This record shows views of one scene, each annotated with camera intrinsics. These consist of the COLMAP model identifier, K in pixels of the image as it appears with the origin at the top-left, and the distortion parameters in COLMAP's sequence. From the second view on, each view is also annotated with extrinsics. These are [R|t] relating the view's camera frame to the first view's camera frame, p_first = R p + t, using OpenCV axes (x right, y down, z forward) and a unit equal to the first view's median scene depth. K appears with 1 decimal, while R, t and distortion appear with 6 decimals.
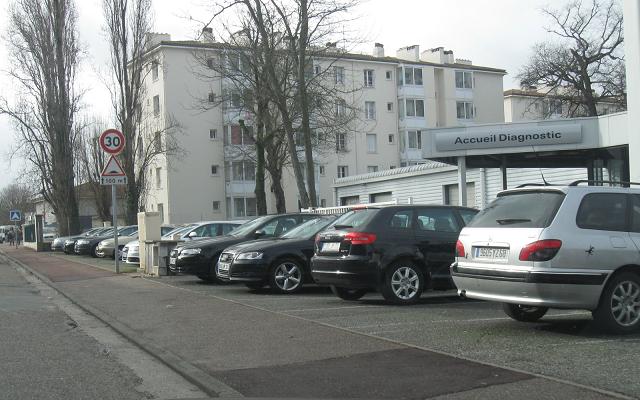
lens RADIAL K [[892.8, 0, 320.0], [0, 892.8, 200.0], [0, 0, 1]] dist [-0.004878, -0.003095]
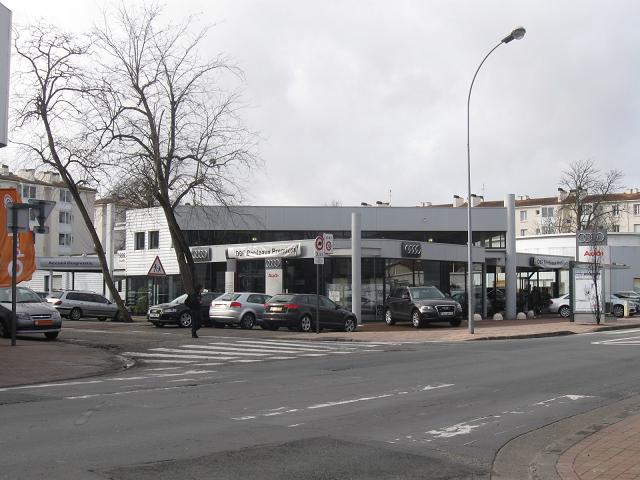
lens RADIAL K [[871.8, 0, 320.0], [0, 871.8, 240.0], [0, 0, 1]] dist [-0.161545, 0.003177]
pose [[0.903324, 0.052322, 0.425757, -0.175373], [-0.034236, 0.998161, -0.050028, -0.037813], [-0.427591, 0.030615, 0.903454, -1.395589]]
